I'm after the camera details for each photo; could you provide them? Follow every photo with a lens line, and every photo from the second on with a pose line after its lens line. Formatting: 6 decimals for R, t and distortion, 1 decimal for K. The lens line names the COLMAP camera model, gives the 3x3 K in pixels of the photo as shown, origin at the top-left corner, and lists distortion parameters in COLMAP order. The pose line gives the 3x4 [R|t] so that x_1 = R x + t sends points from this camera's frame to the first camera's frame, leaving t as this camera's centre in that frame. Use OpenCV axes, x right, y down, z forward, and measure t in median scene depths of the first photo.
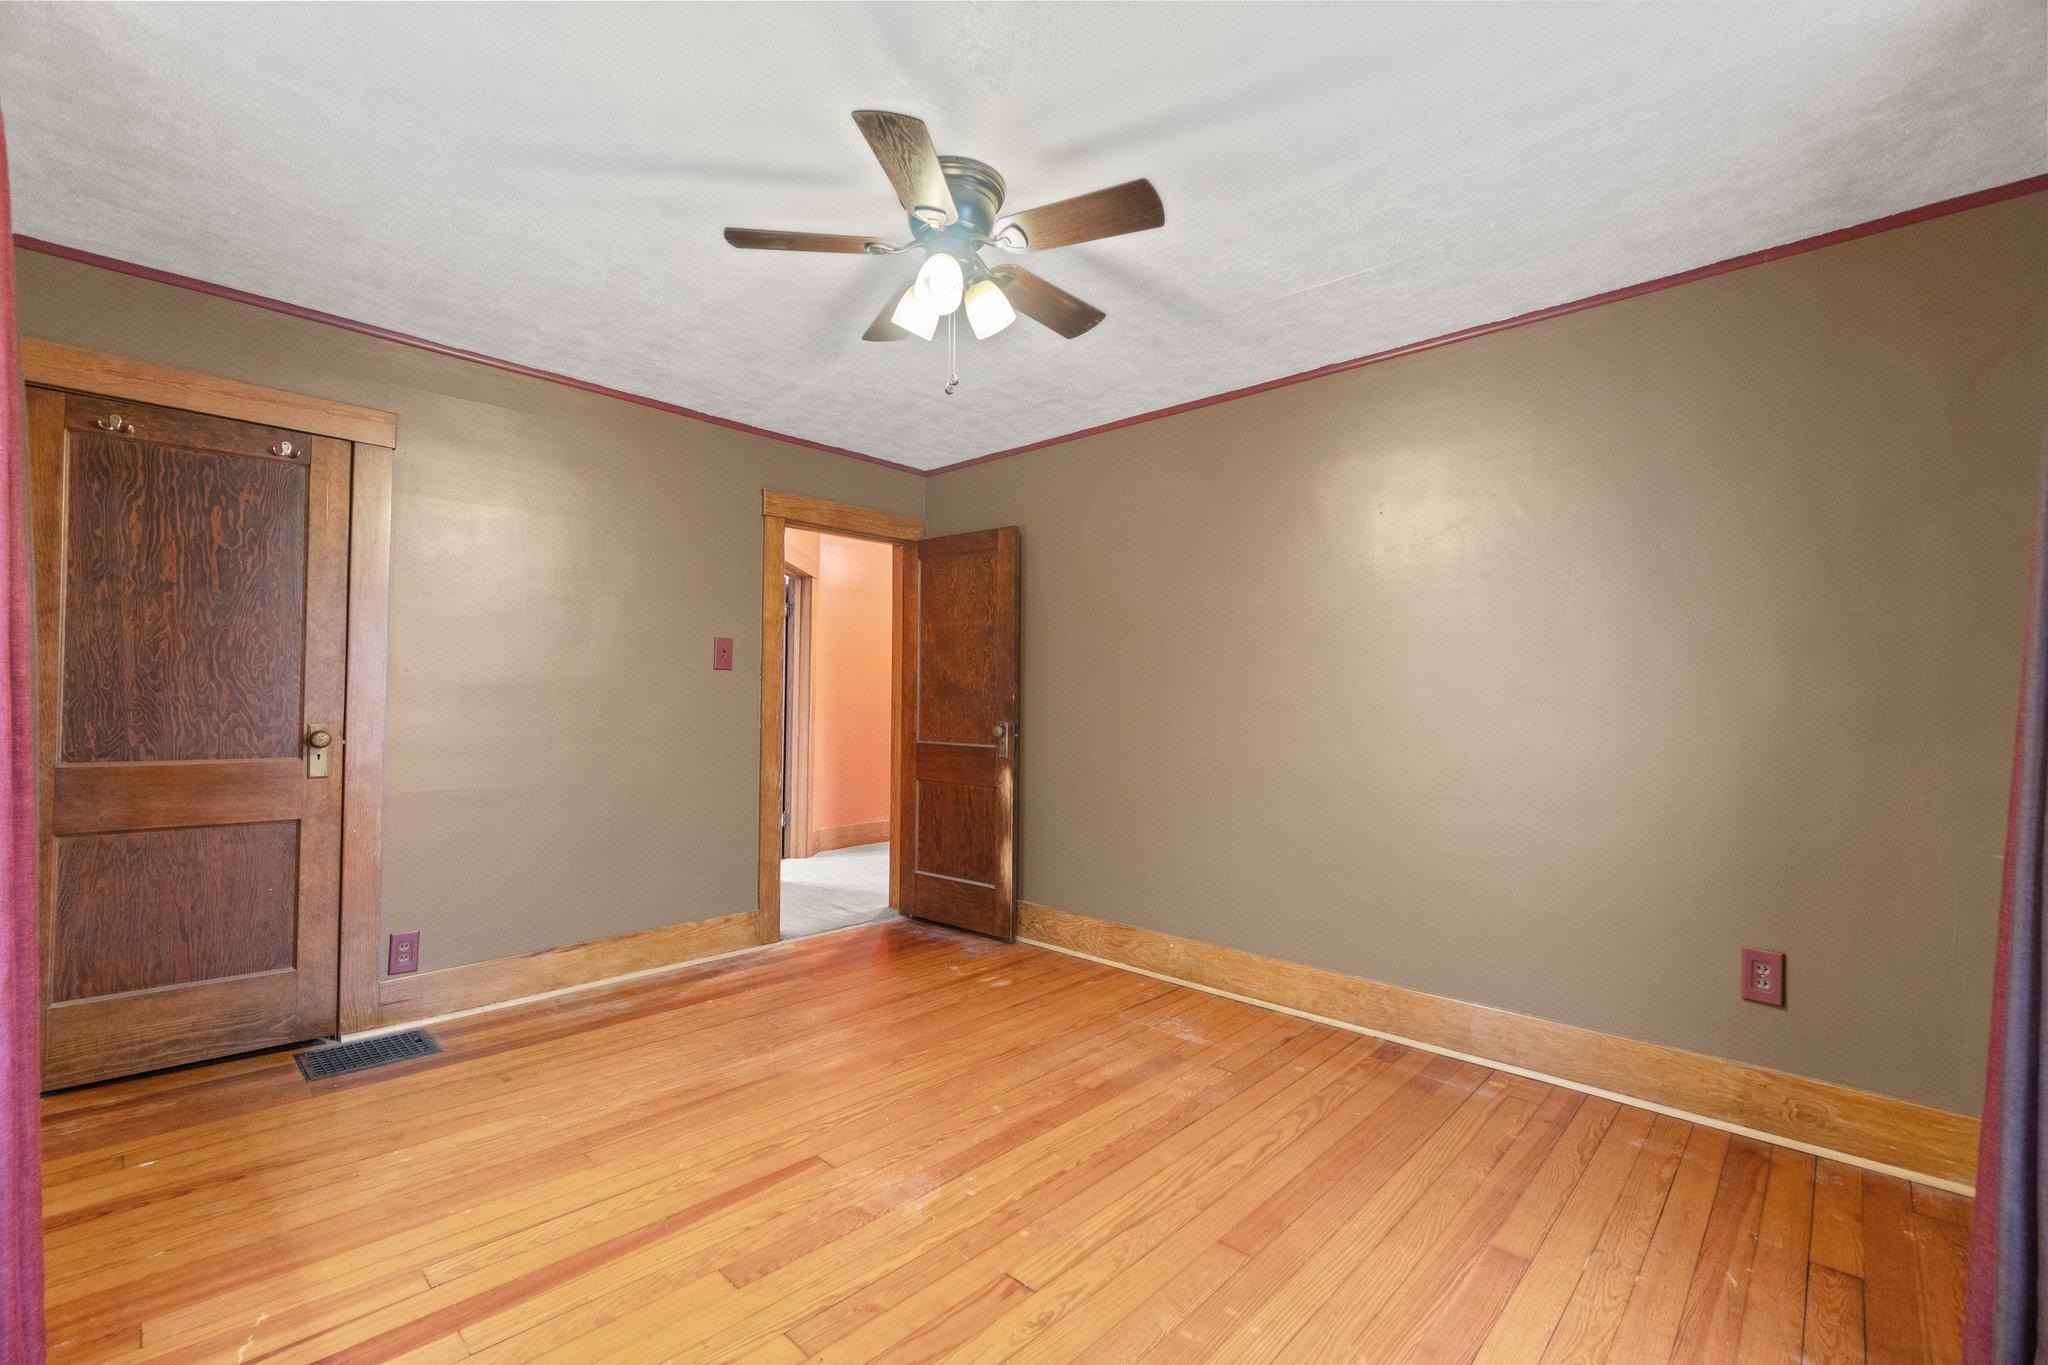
lens RADIAL K [[882.3, 0, 988.0], [0, 882.3, 681.1], [0, 0, 1]] dist [-0.001139, 0.000056]
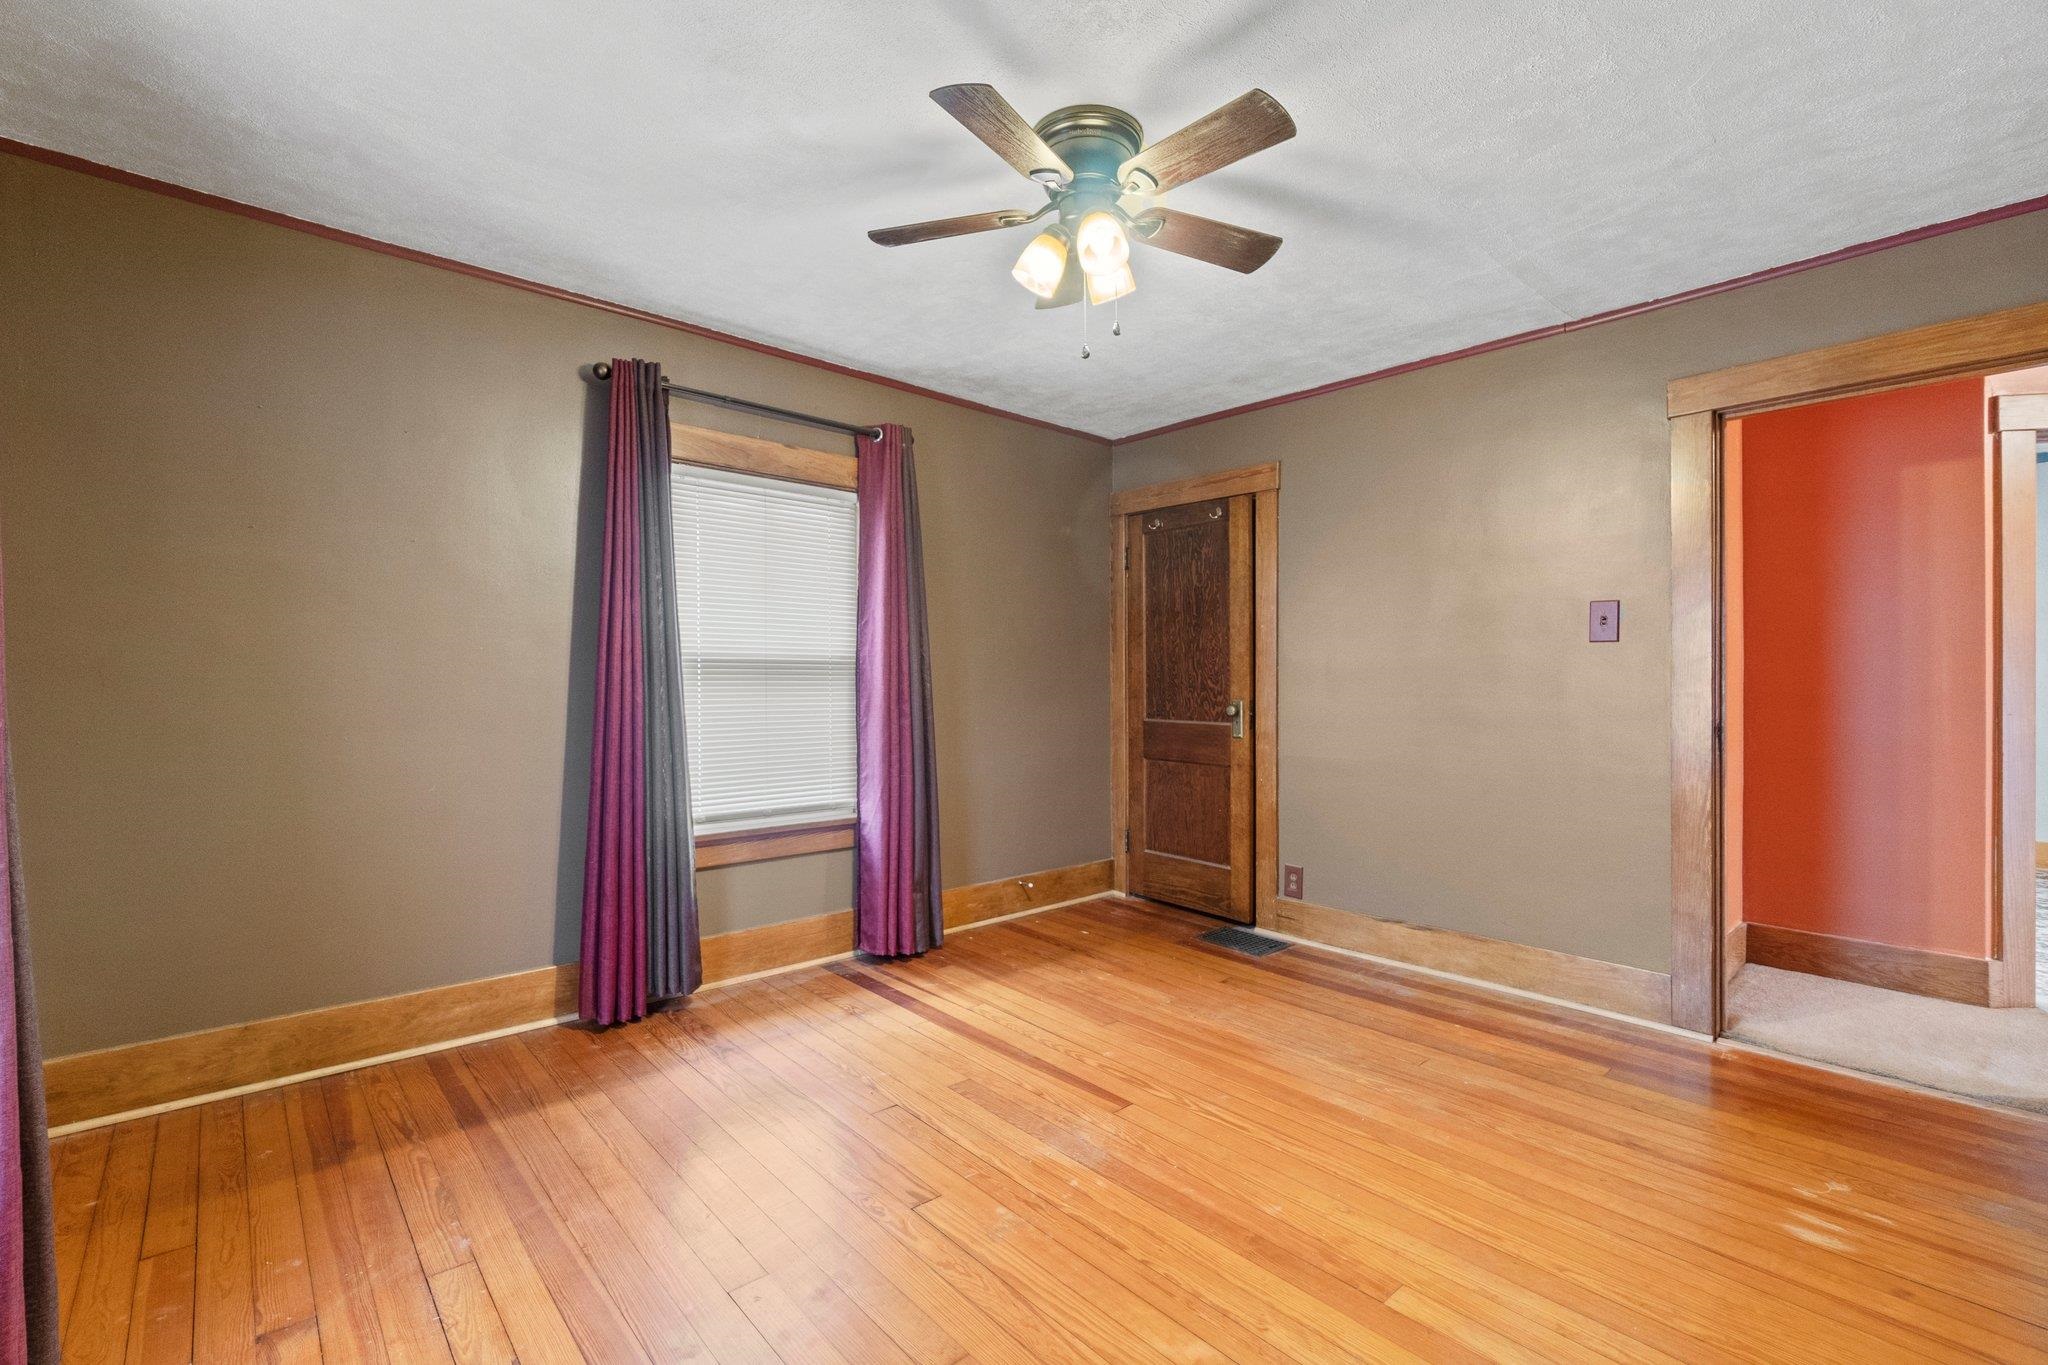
lens RADIAL K [[882.3, 0, 988.0], [0, 882.3, 681.1], [0, 0, 1]] dist [-0.001139, 0.000056]
pose [[-0.081066, -0.012174, -0.996634, 0.701252], [0.019658, 0.999711, -0.013811, 0.030871], [0.996515, -0.020711, -0.080803, 0.728915]]
